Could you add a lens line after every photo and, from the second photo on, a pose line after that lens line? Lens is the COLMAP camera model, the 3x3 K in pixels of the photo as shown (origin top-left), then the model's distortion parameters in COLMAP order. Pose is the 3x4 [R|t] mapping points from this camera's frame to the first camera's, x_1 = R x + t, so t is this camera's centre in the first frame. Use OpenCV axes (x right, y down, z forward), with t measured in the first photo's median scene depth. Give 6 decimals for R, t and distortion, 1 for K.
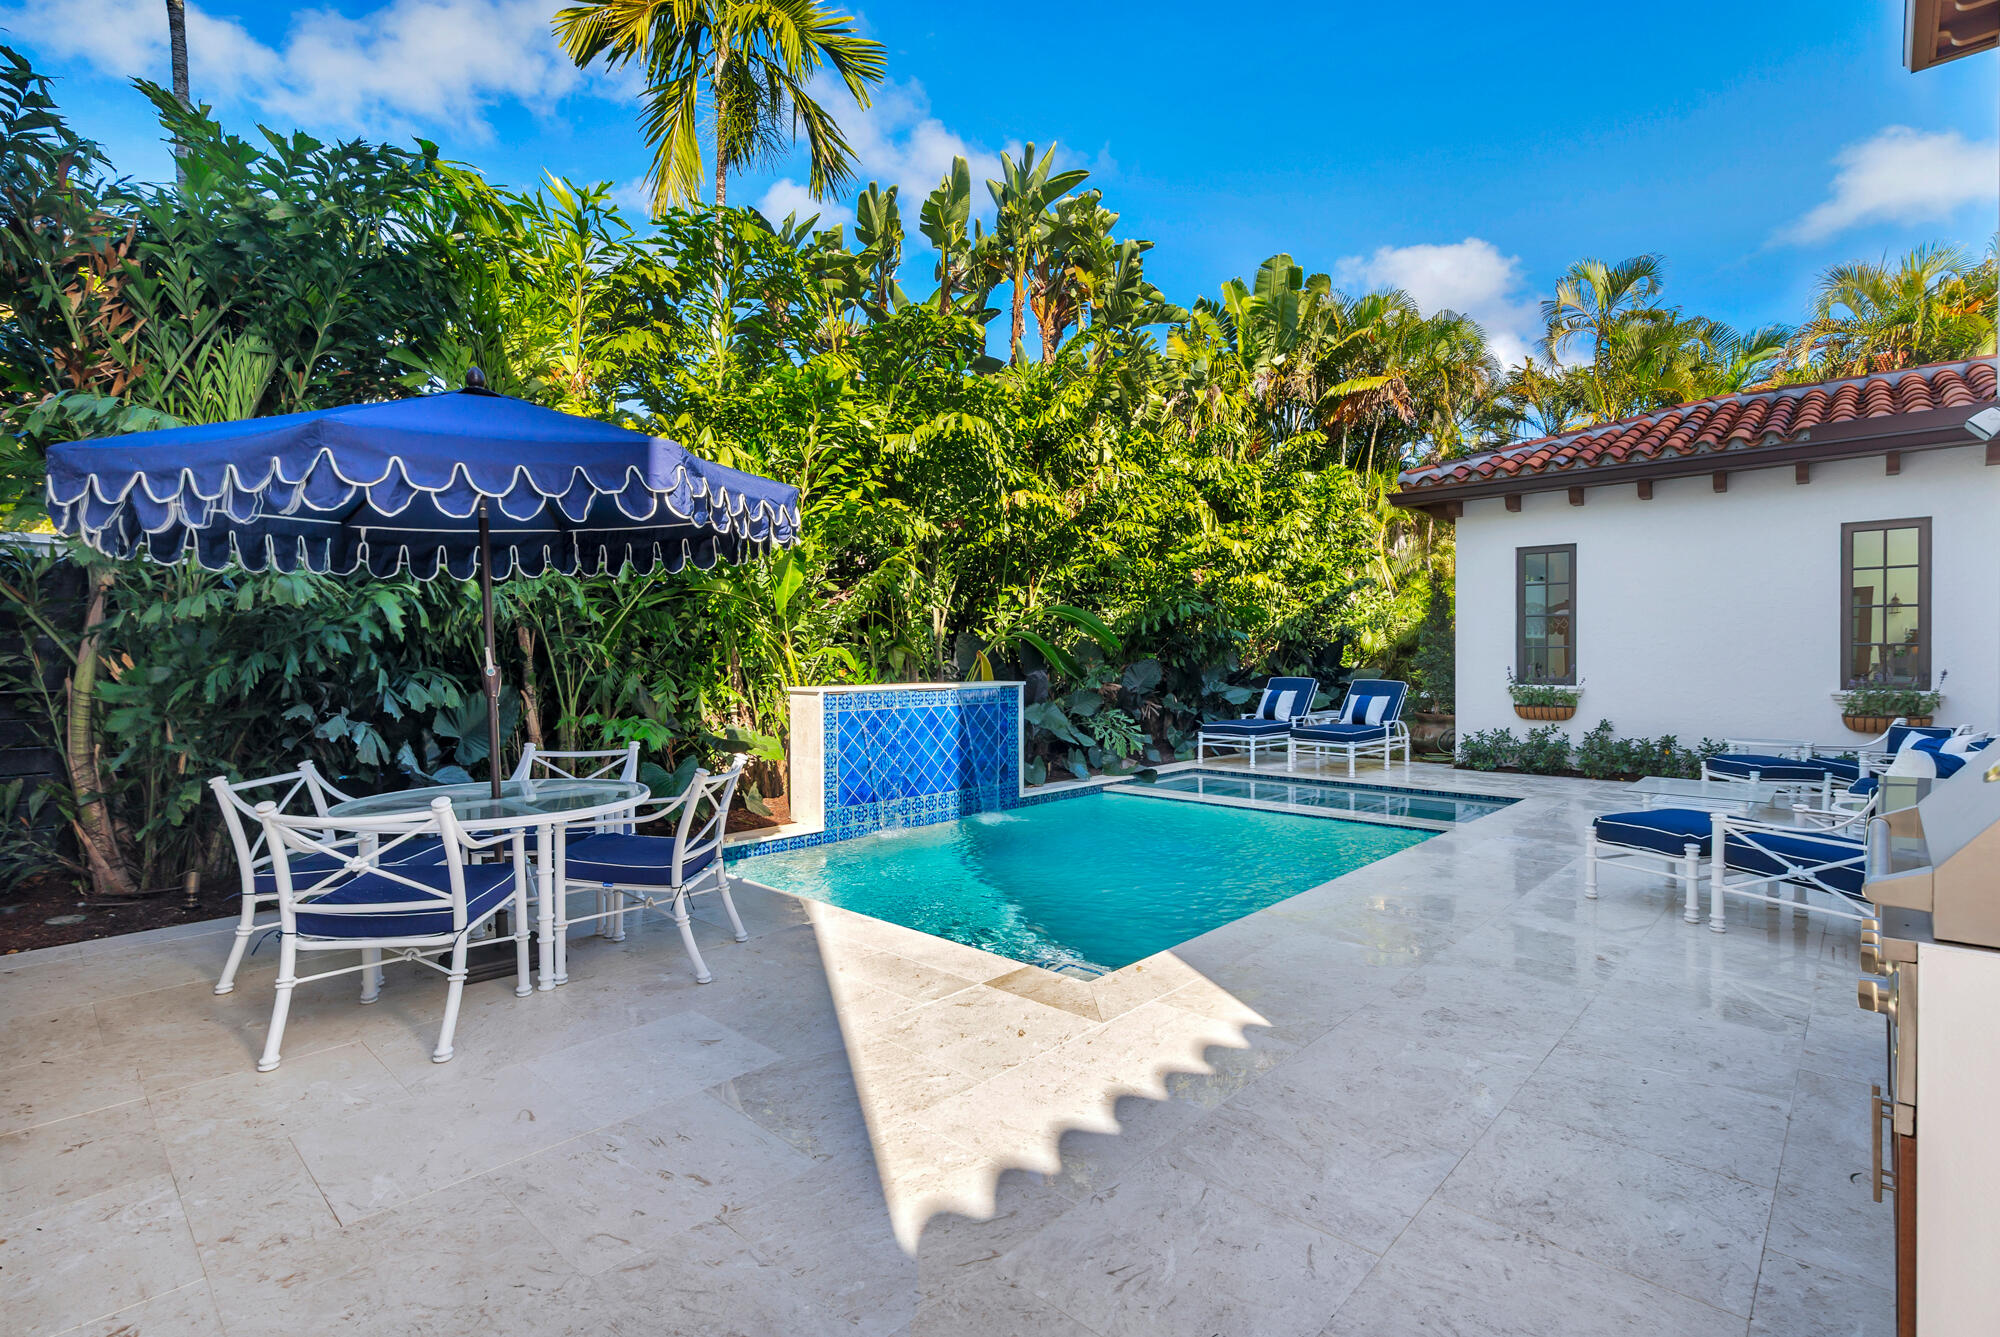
lens RADIAL K [[936.2, 0, 974.4], [0, 936.2, 660.7], [0, 0, 1]] dist [-0.020391, -0.000621]
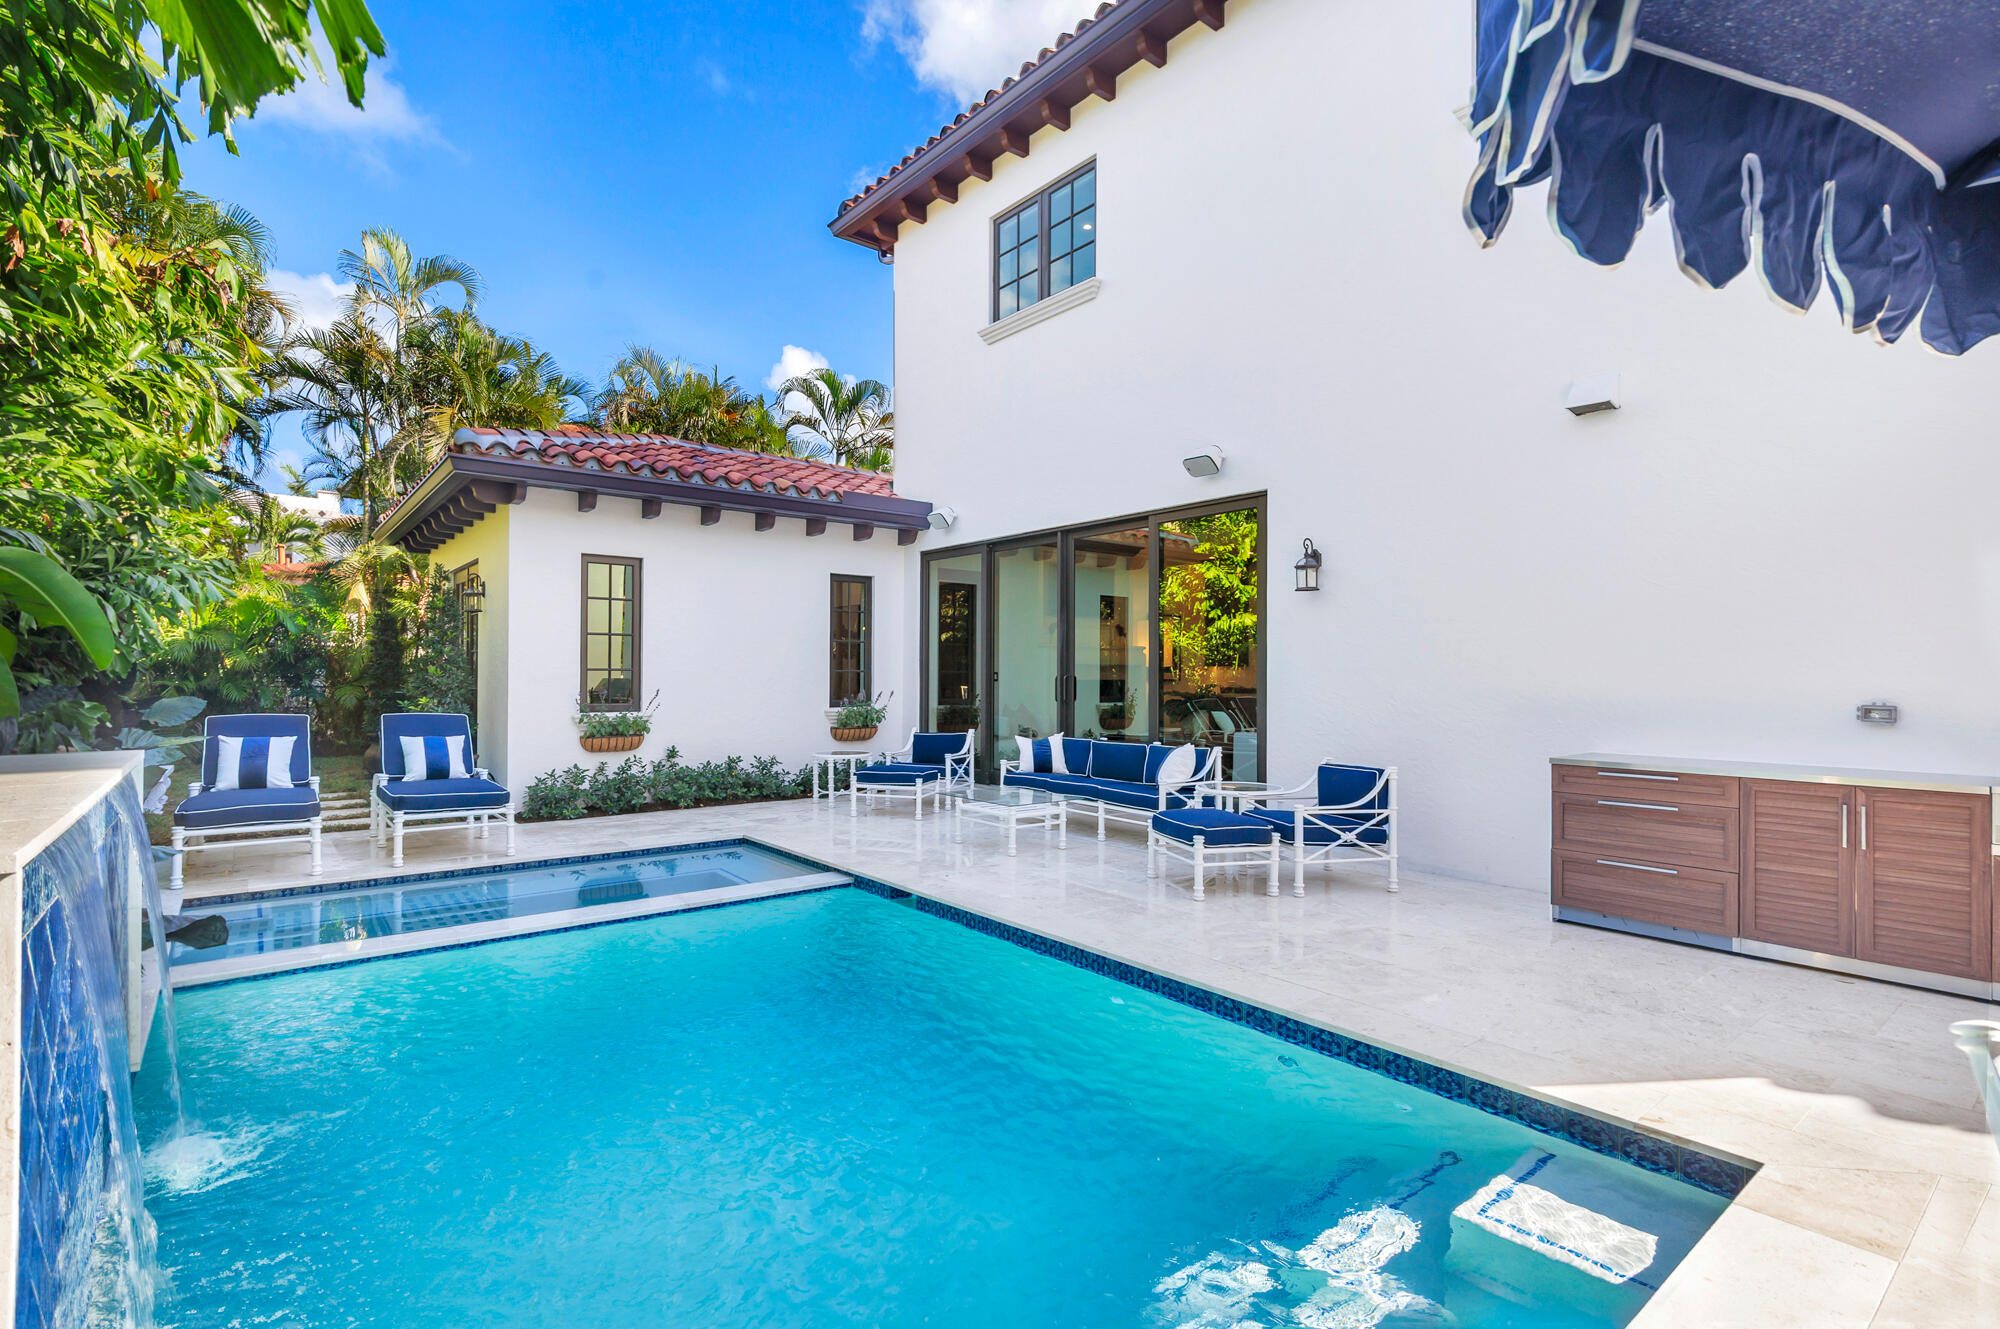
lens RADIAL K [[937.7, 0, 982.0], [0, 937.7, 666.0], [0, 0, 1]] dist [0.002001, -0.000494]
pose [[0.128166, 0.013698, 0.991658, -0.246122], [0.002643, 0.999896, -0.014153, -0.004546], [-0.991749, 0.004435, 0.128116, 0.568732]]
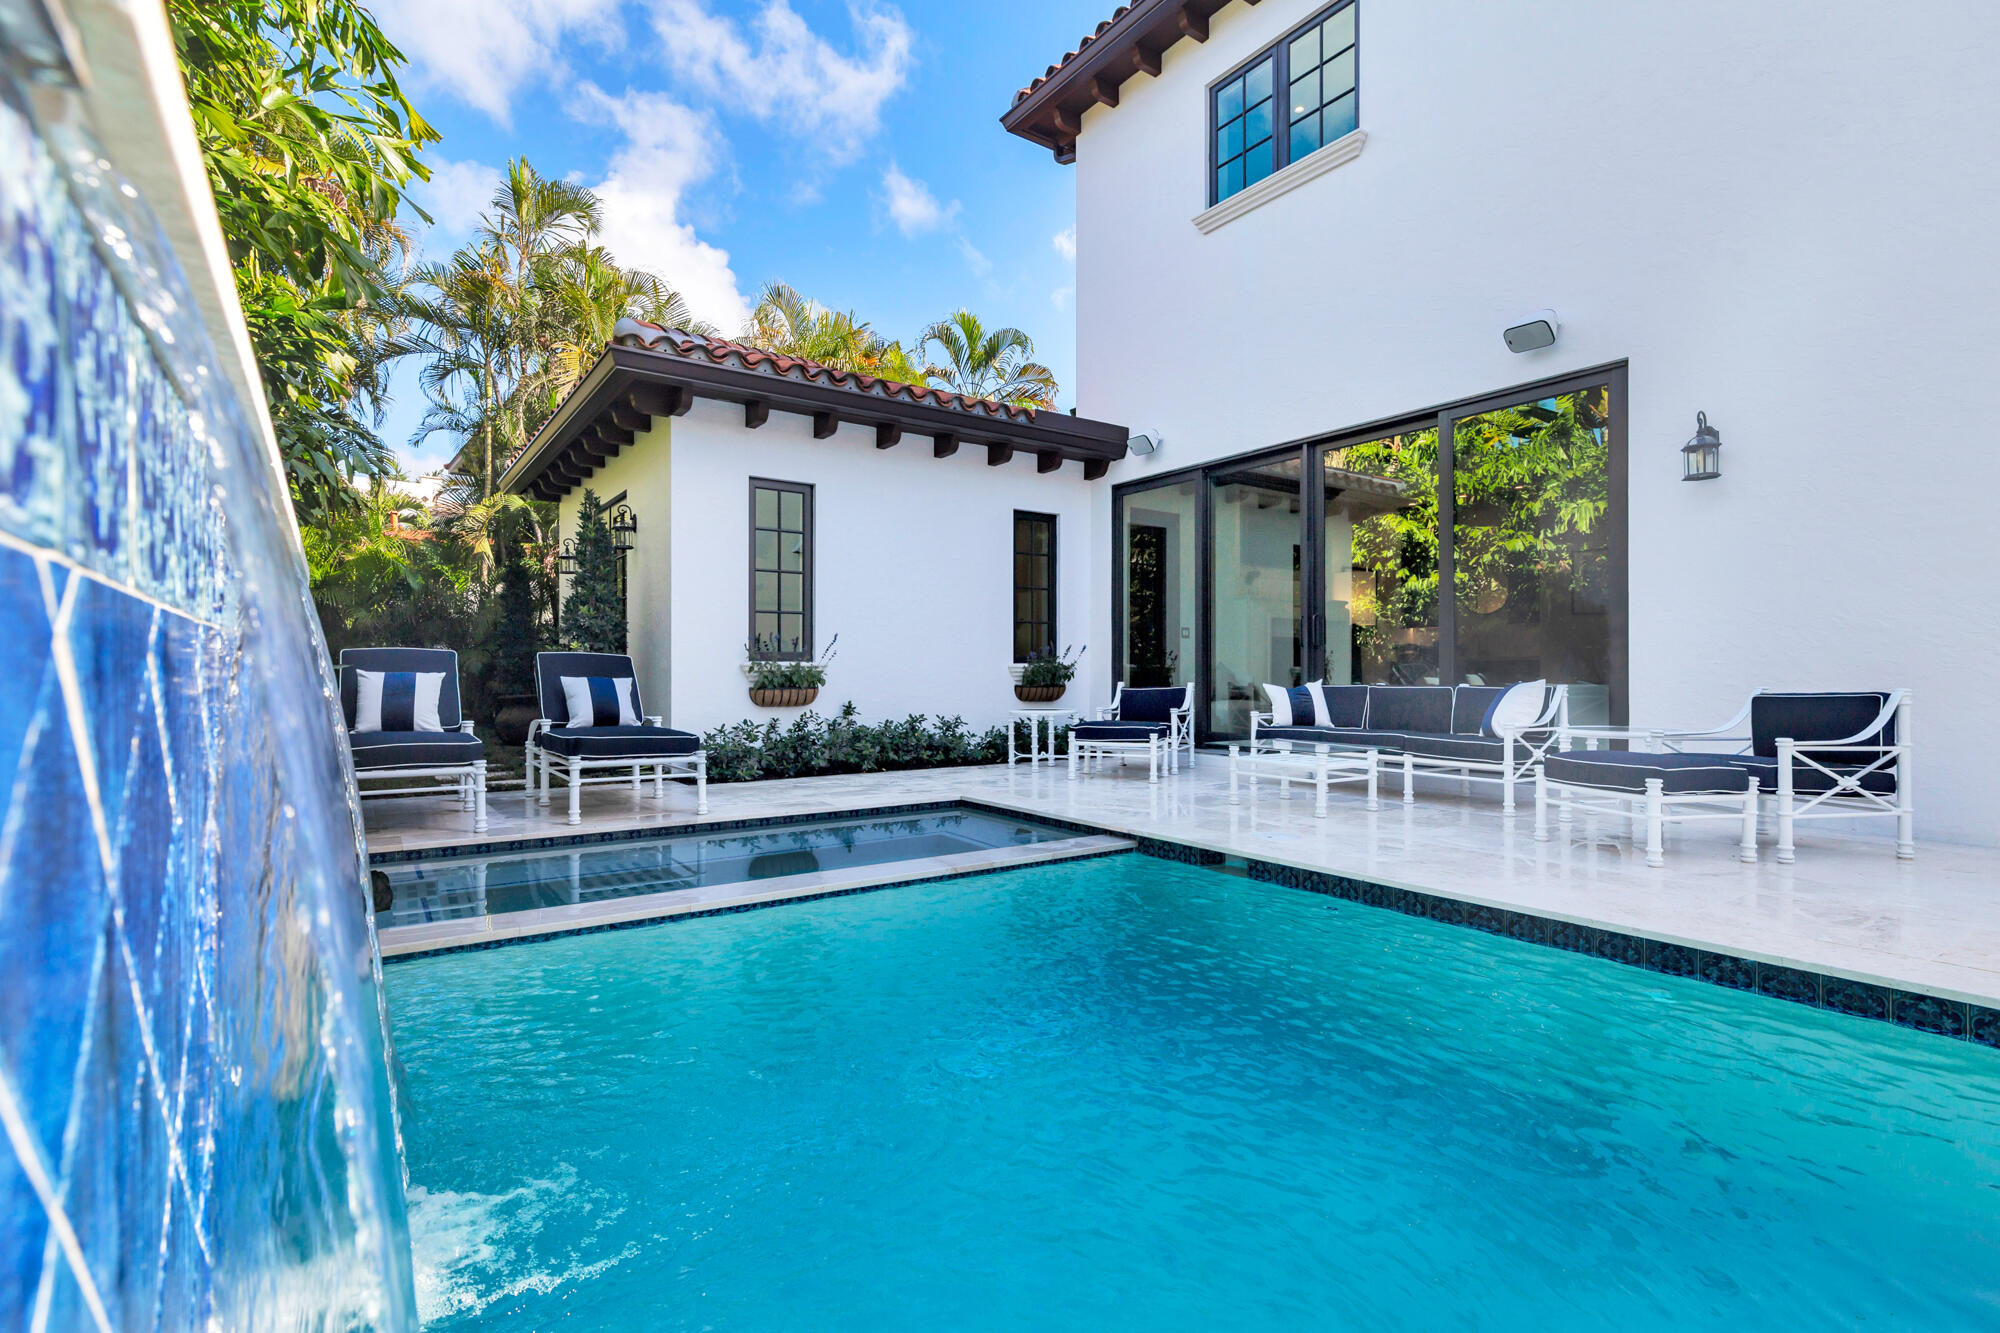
lens RADIAL K [[943.3, 0, 1011.3], [0, 943.3, 670.5], [0, 0, 1]] dist [0.002492, 0.000193]
pose [[0.180113, 0.006249, 0.983626, -0.127830], [0.007062, 0.999946, -0.007646, 0.044192], [-0.983621, 0.008323, 0.180059, 0.717841]]
